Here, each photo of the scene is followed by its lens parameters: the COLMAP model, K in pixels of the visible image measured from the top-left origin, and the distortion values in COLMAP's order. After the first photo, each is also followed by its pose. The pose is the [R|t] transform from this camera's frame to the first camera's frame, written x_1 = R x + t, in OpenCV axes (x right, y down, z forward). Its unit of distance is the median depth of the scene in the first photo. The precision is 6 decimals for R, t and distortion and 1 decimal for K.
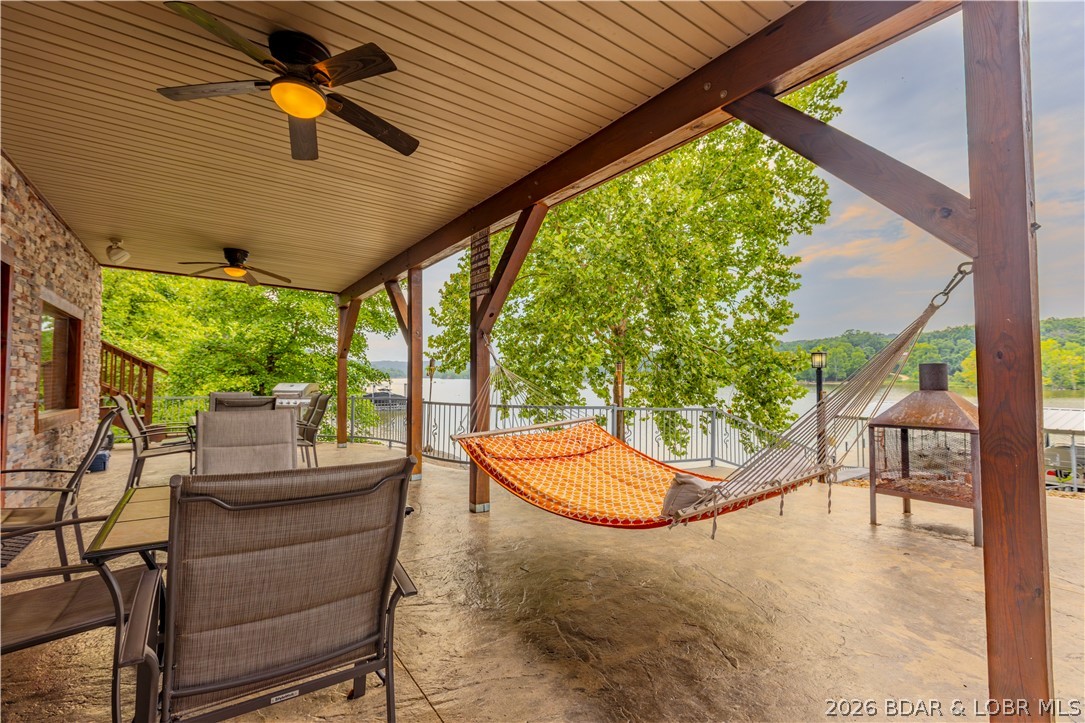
lens RADIAL K [[482.4, 0, 539.3], [0, 482.4, 359.2], [0, 0, 1]] dist [0.000265, -0.001019]
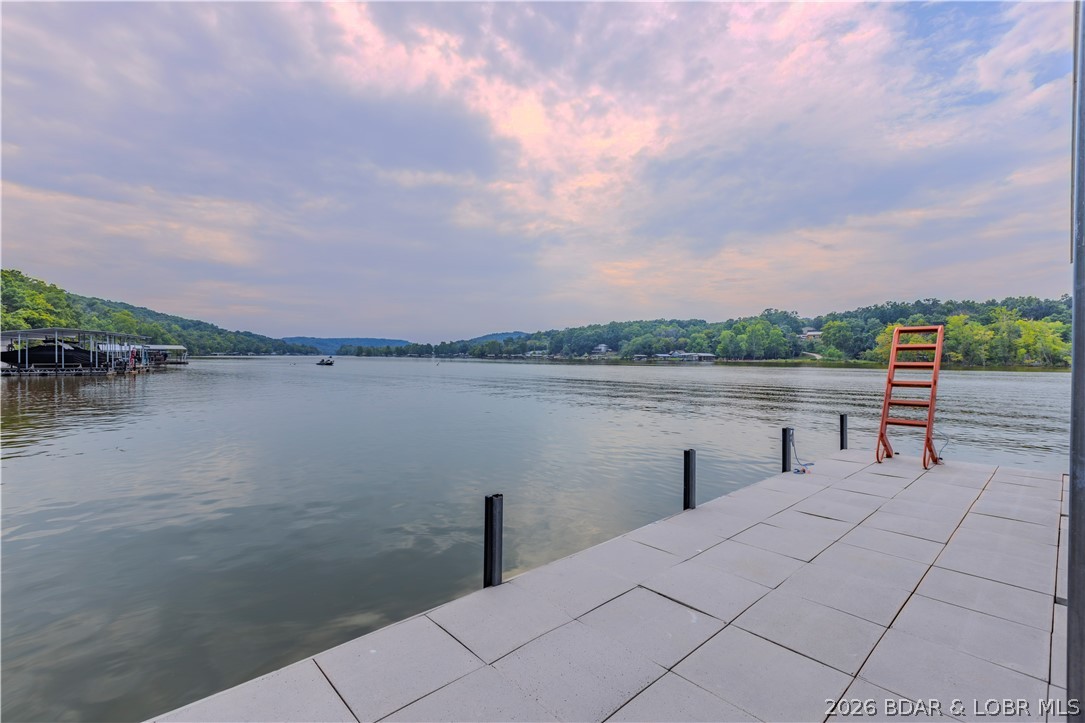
lens RADIAL K [[491.1, 0, 538.9], [0, 491.1, 358.9], [0, 0, 1]] dist [0.002878, -0.000951]
pose [[0.990361, 0.009874, 0.138158, 2.877756], [-0.015335, 0.999140, 0.038522, 0.796777], [-0.137659, -0.040269, 0.989661, 4.666995]]
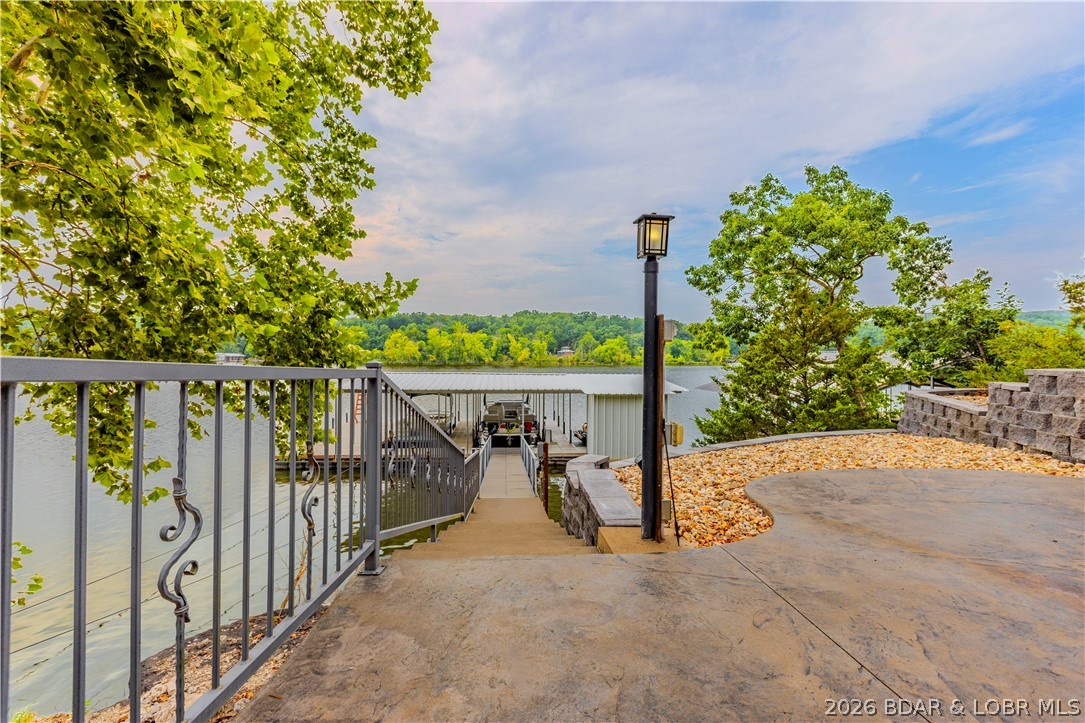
lens RADIAL K [[481.7, 0, 539.4], [0, 481.7, 359.4], [0, 0, 1]] dist [0.000454, -0.000882]
pose [[0.503595, -0.004012, 0.863930, 0.258962], [-0.035085, 0.999069, 0.025091, 0.137191], [-0.863227, -0.042947, 0.502986, 1.233380]]
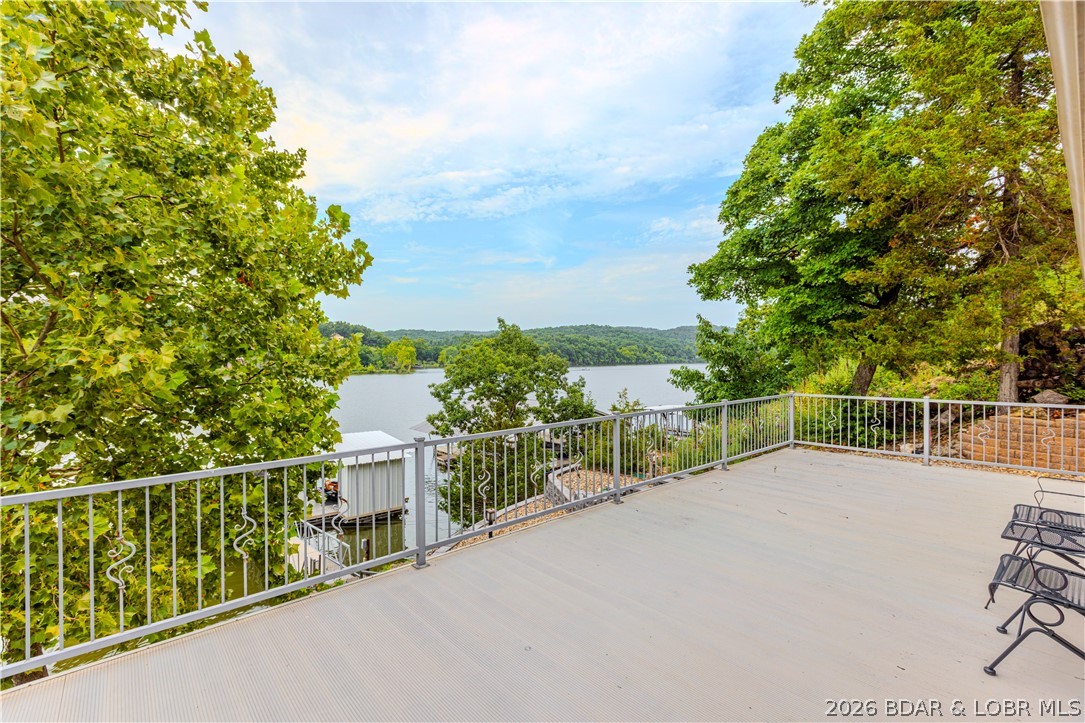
lens RADIAL K [[481.7, 0, 539.4], [0, 481.7, 359.4], [0, 0, 1]] dist [0.000454, -0.000882]
pose [[-0.102545, -0.002300, 0.994726, -1.187945], [-0.030910, 0.999522, -0.000875, -0.645252], [-0.994248, -0.030837, -0.102567, 1.435710]]
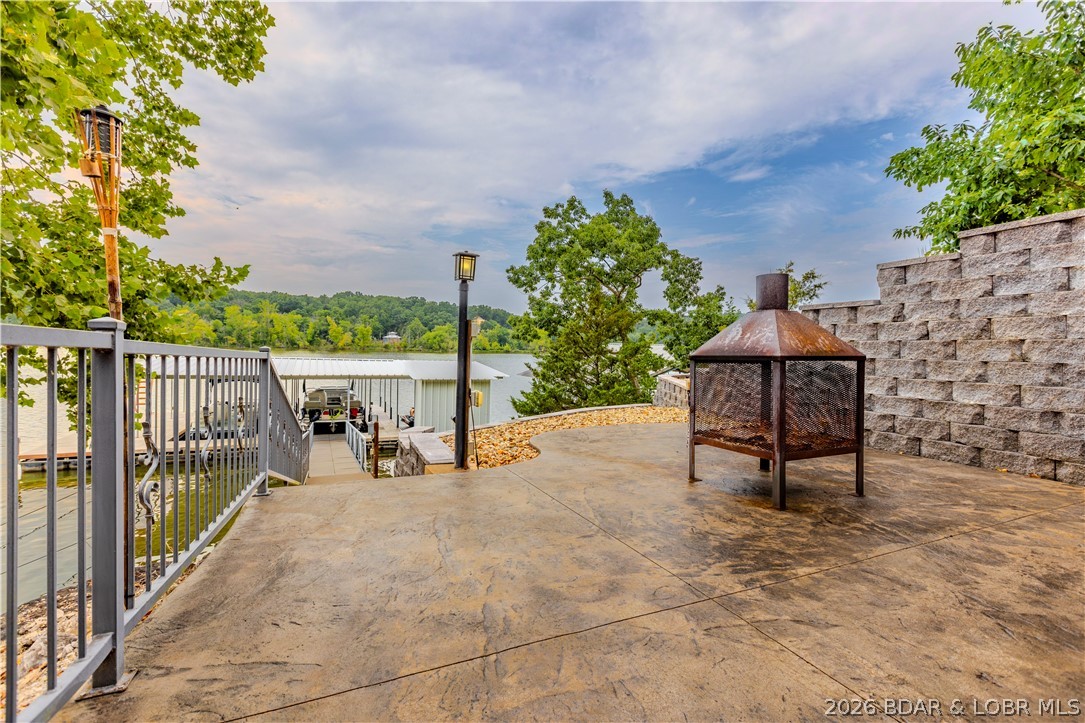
lens RADIAL K [[481.7, 0, 539.4], [0, 481.7, 359.4], [0, 0, 1]] dist [0.000454, -0.000882]
pose [[0.175245, -0.022905, 0.984258, 0.003764], [-0.062670, 0.997442, 0.034370, 0.127578], [-0.982528, -0.067707, 0.173361, 1.124518]]
